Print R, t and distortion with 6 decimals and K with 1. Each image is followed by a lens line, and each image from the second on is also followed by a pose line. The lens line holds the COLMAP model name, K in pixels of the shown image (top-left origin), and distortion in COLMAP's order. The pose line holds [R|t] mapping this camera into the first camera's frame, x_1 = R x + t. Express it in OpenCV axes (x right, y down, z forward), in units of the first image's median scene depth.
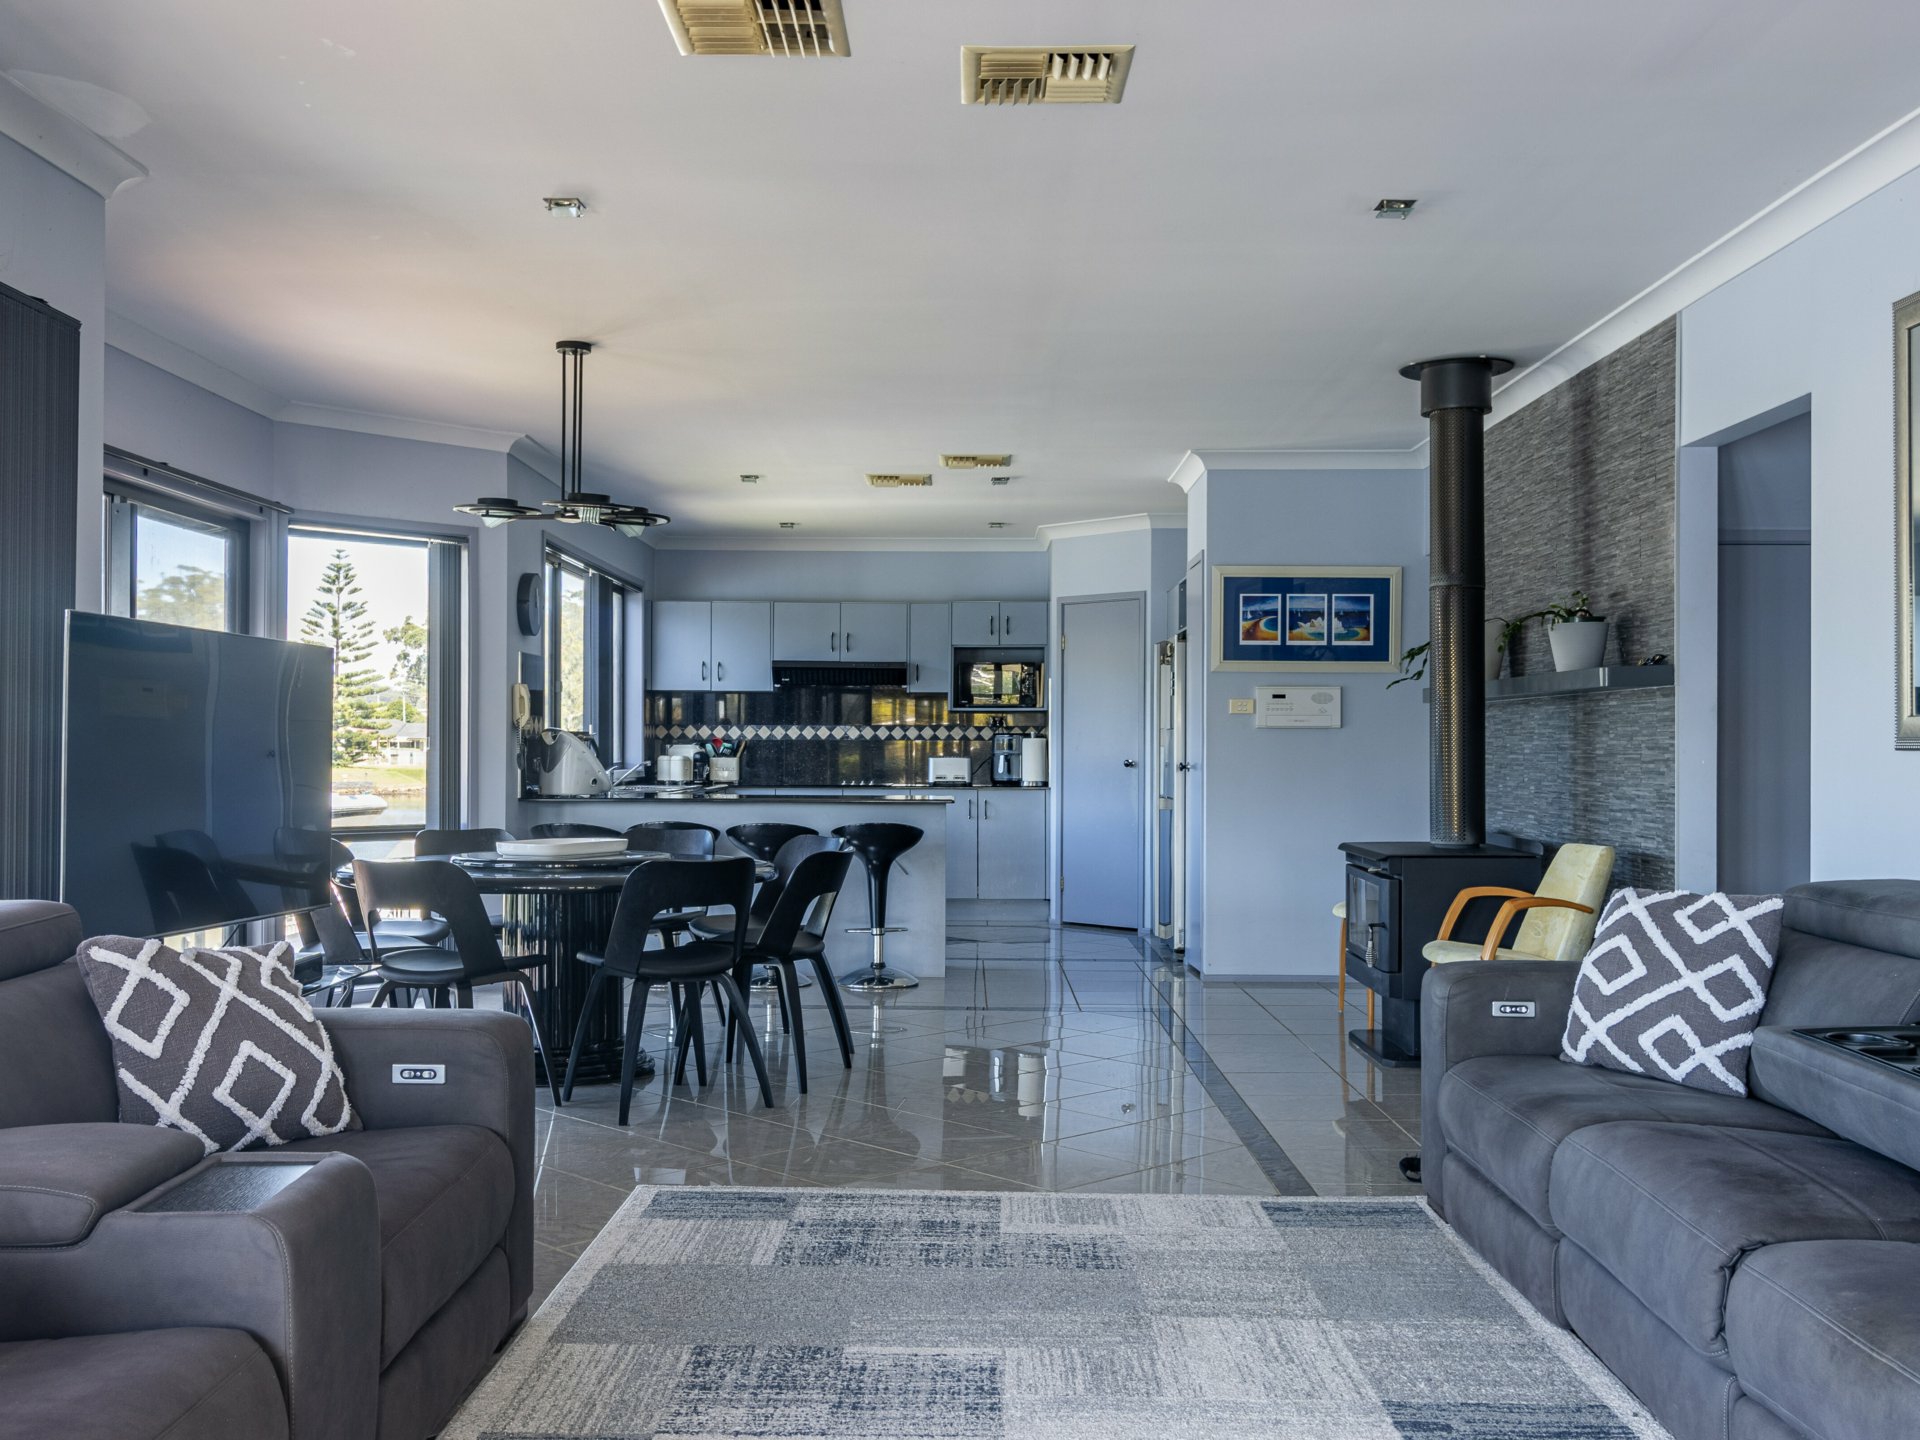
lens RADIAL K [[1566.2, 0, 960.0], [0, 1566.2, 720.0], [0, 0, 1]] dist [0.000680, 0.000192]
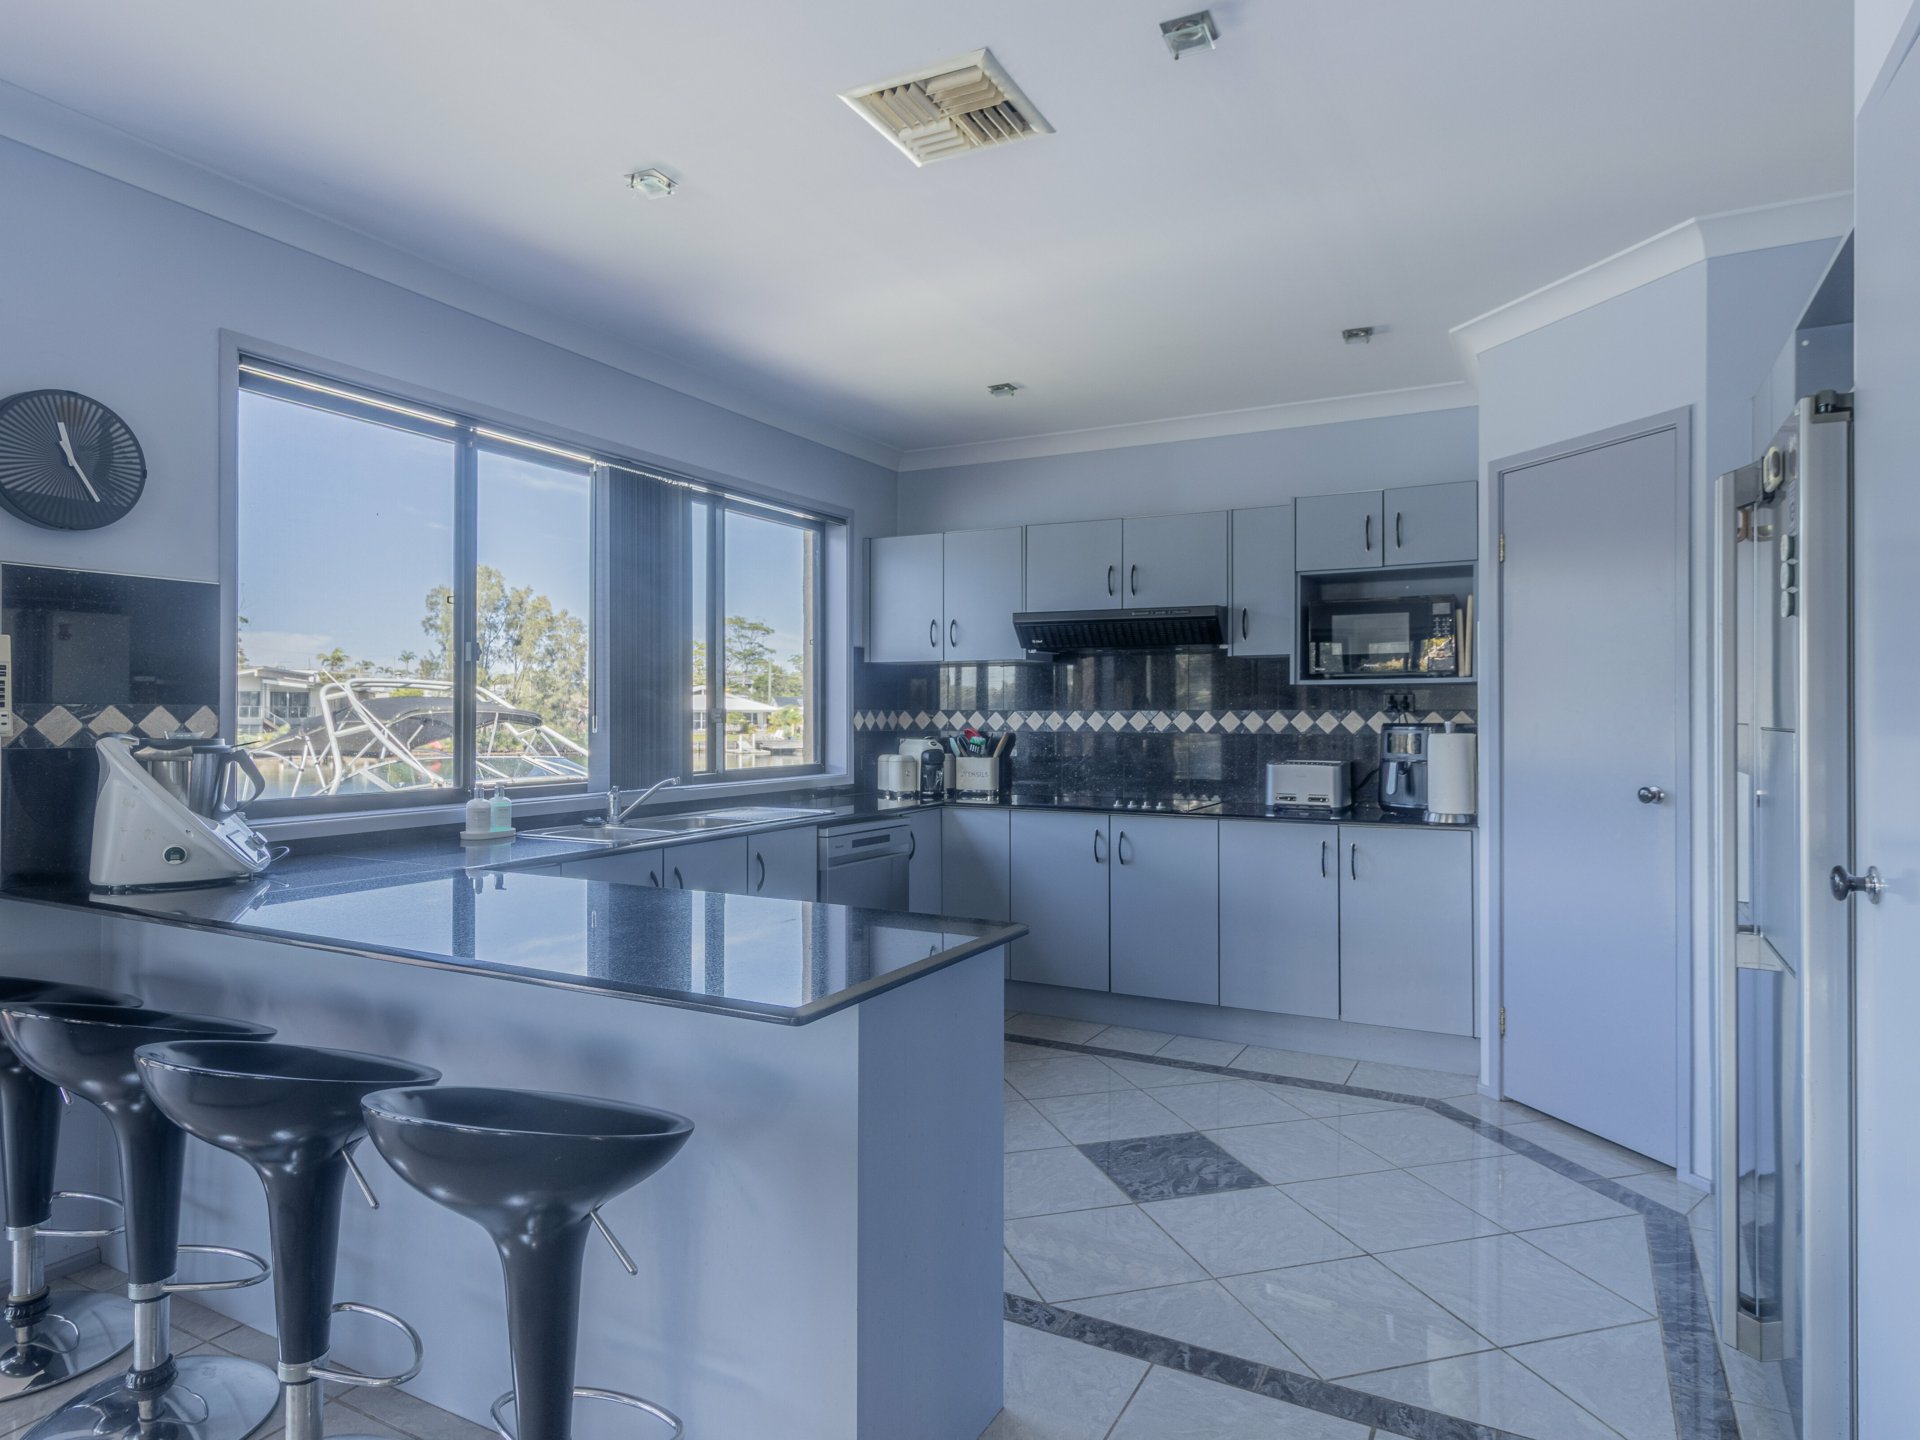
lens RADIAL K [[1088.7, 0, 960.0], [0, 1088.7, 720.0], [0, 0, 1]] dist [-0.013916, -0.000377]
pose [[0.882778, -0.001771, -0.469787, 0.073515], [0.012022, 0.999751, 0.018823, -0.002090], [0.469636, -0.022265, 0.882579, 0.587382]]
